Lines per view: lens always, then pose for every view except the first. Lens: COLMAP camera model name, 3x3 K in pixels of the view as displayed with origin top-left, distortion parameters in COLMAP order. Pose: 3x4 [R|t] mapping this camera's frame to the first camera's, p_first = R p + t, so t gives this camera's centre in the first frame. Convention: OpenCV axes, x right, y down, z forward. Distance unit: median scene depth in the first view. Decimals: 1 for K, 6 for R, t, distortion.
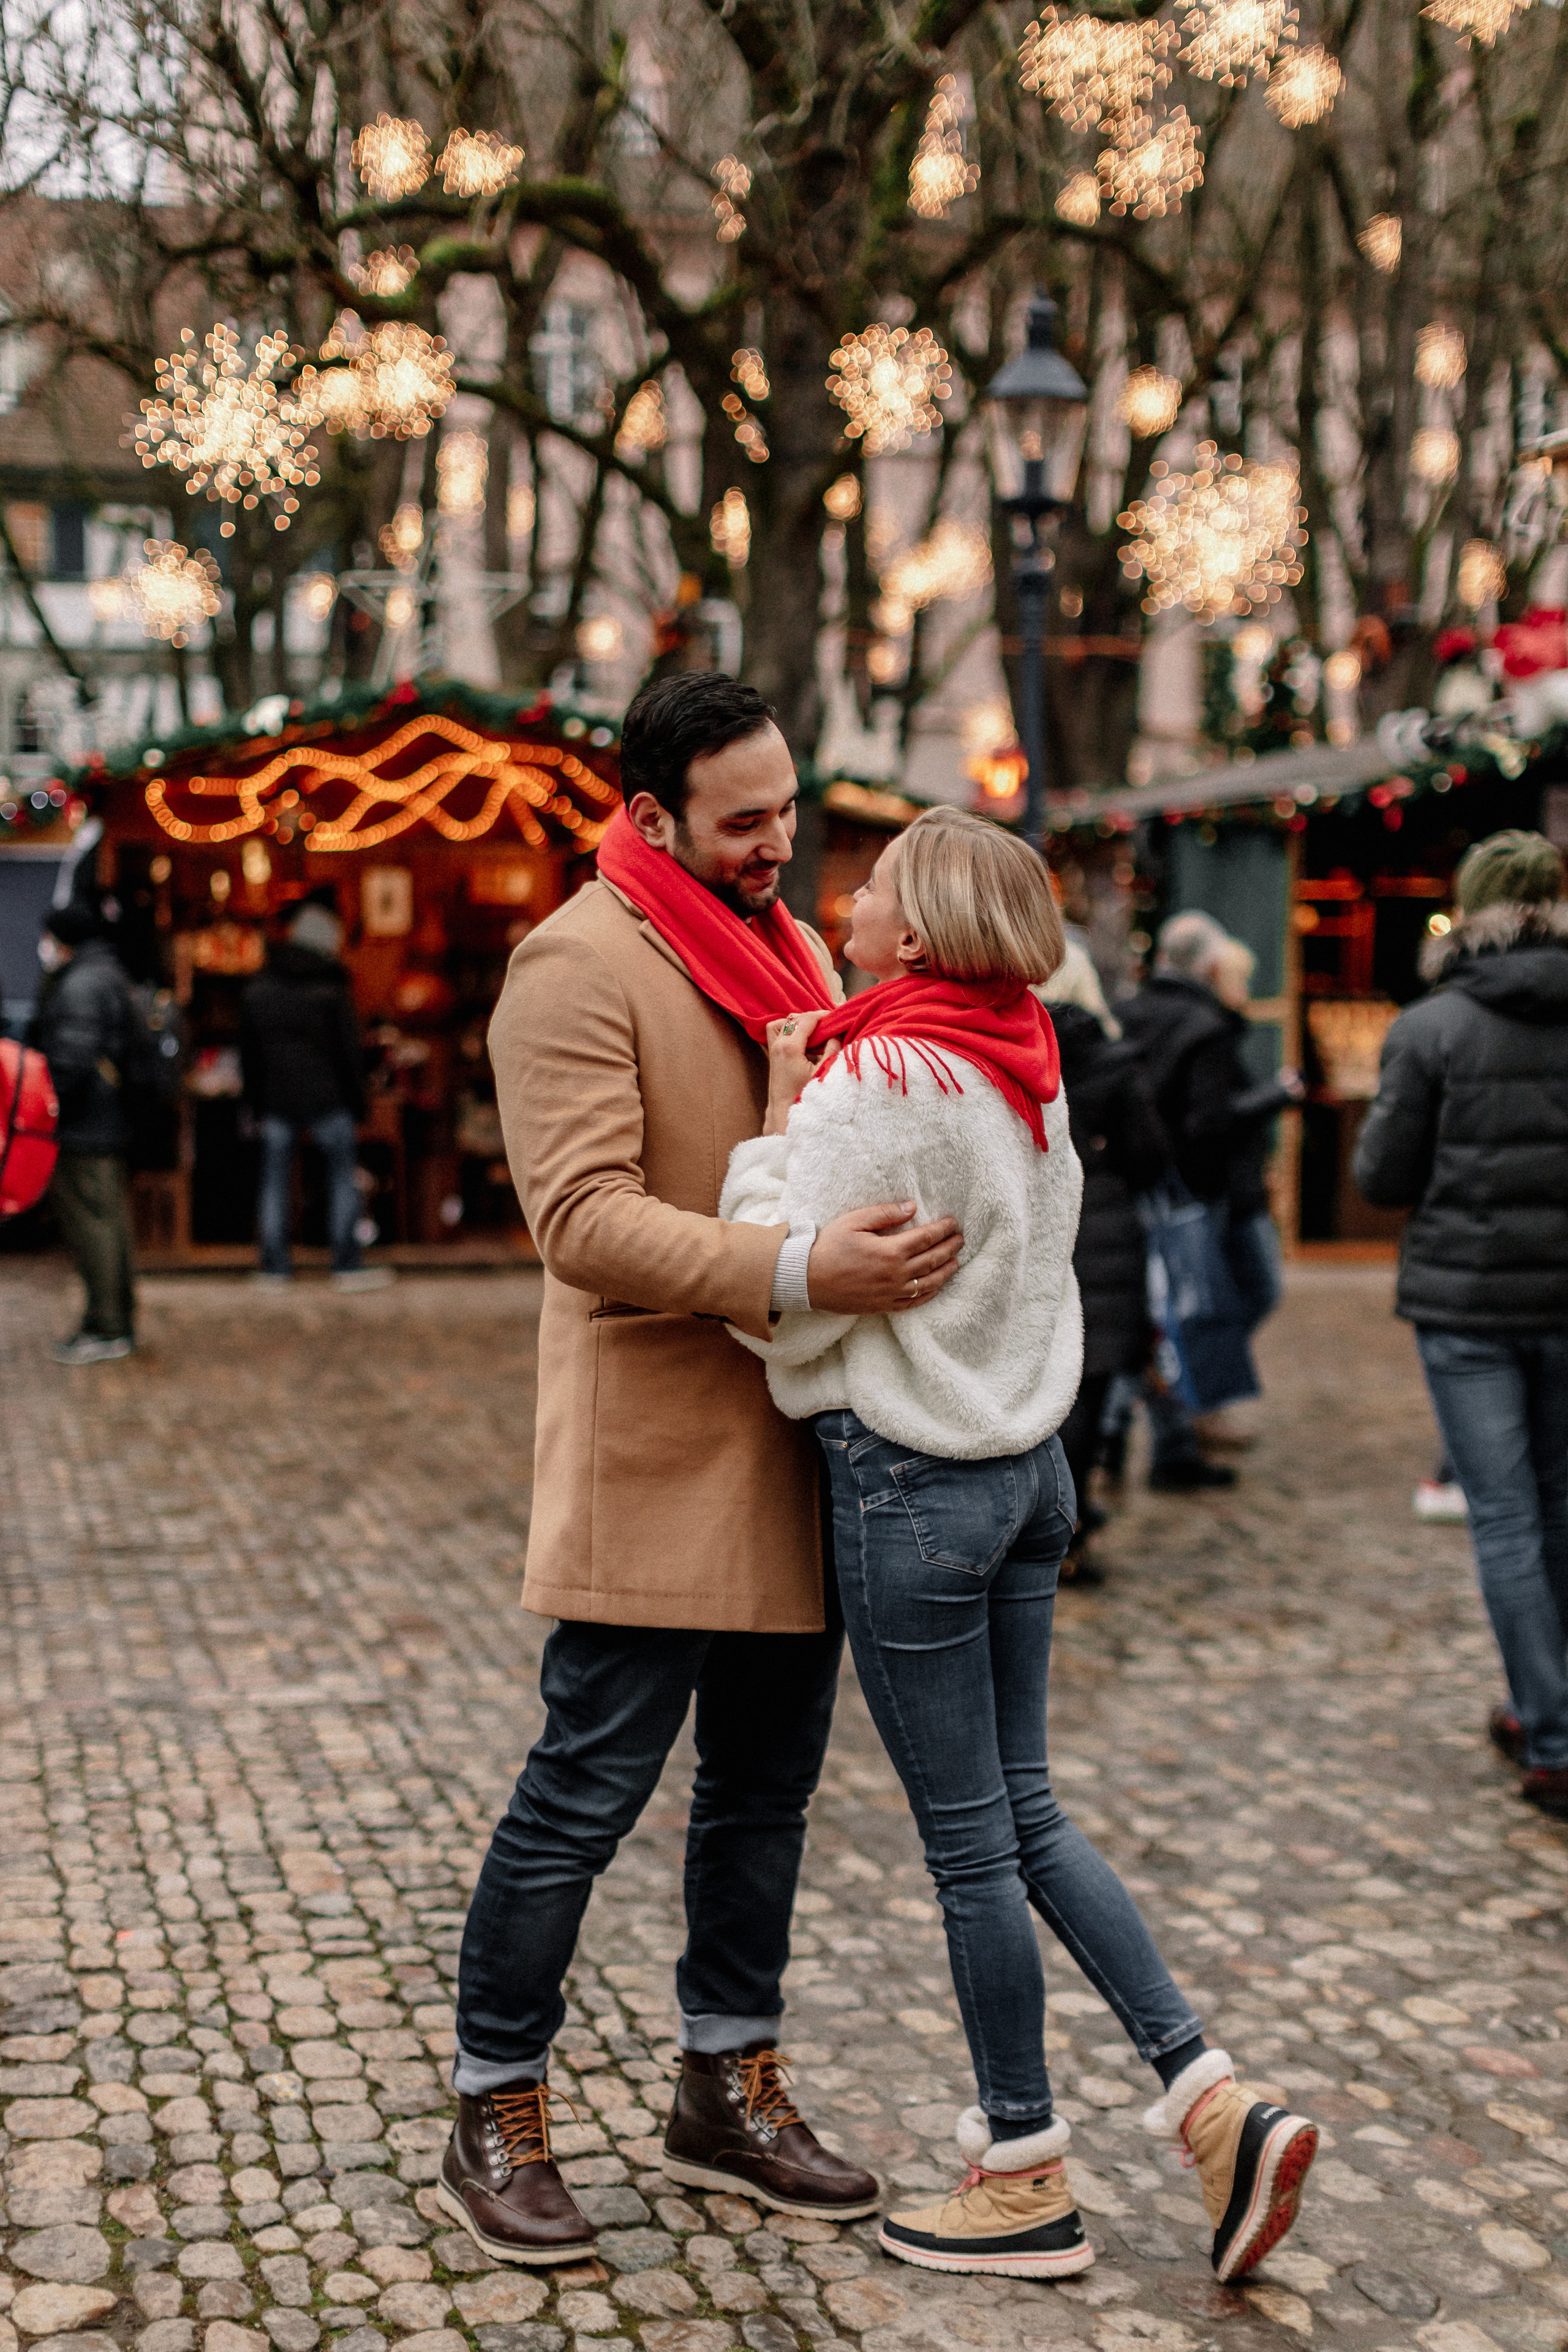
lens RADIAL K [[3697.6, 0, 781.0], [0, 3697.6, 1118.9], [0, 0, 1]] dist [-0.007261, 0.019301]
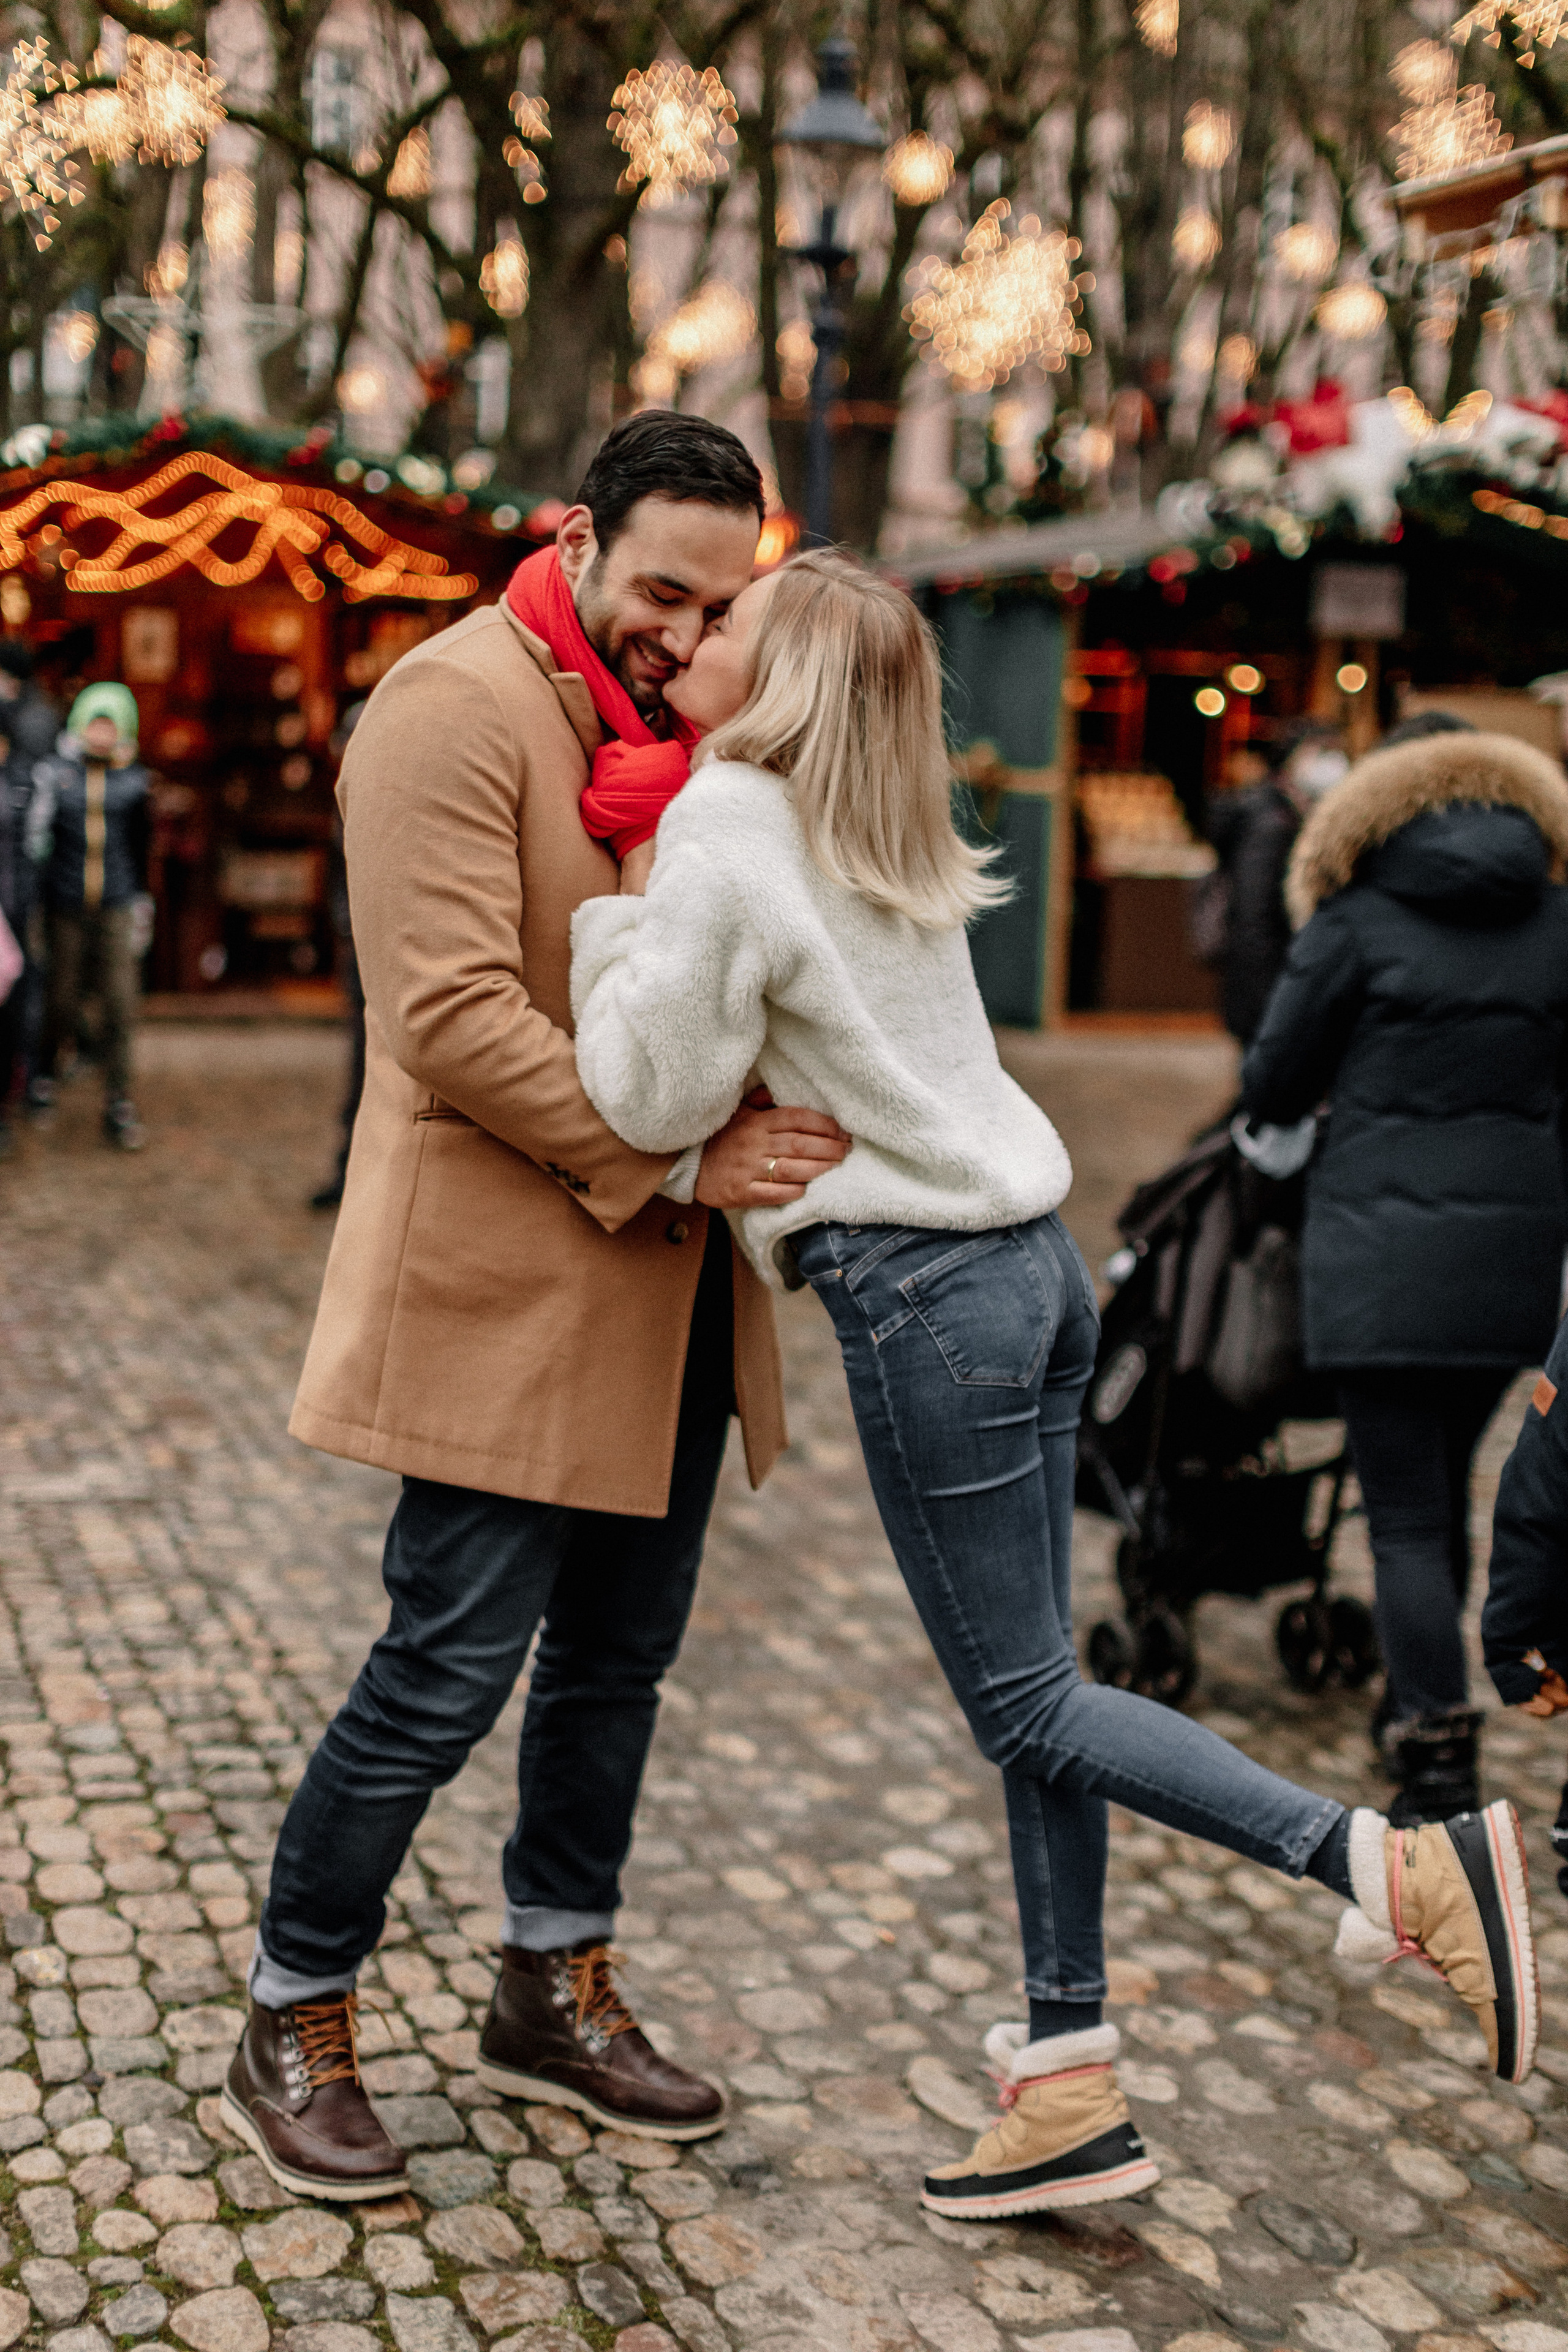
lens RADIAL K [[3363.9, 0, 784.0], [0, 3363.9, 1176.0], [0, 0, 1]] dist [0.011653, -0.023362]
pose [[0.996055, 0.018649, 0.086754, -0.031509], [-0.026399, 0.995676, 0.089061, -0.005766], [-0.084718, -0.091000, 0.992241, 0.199462]]
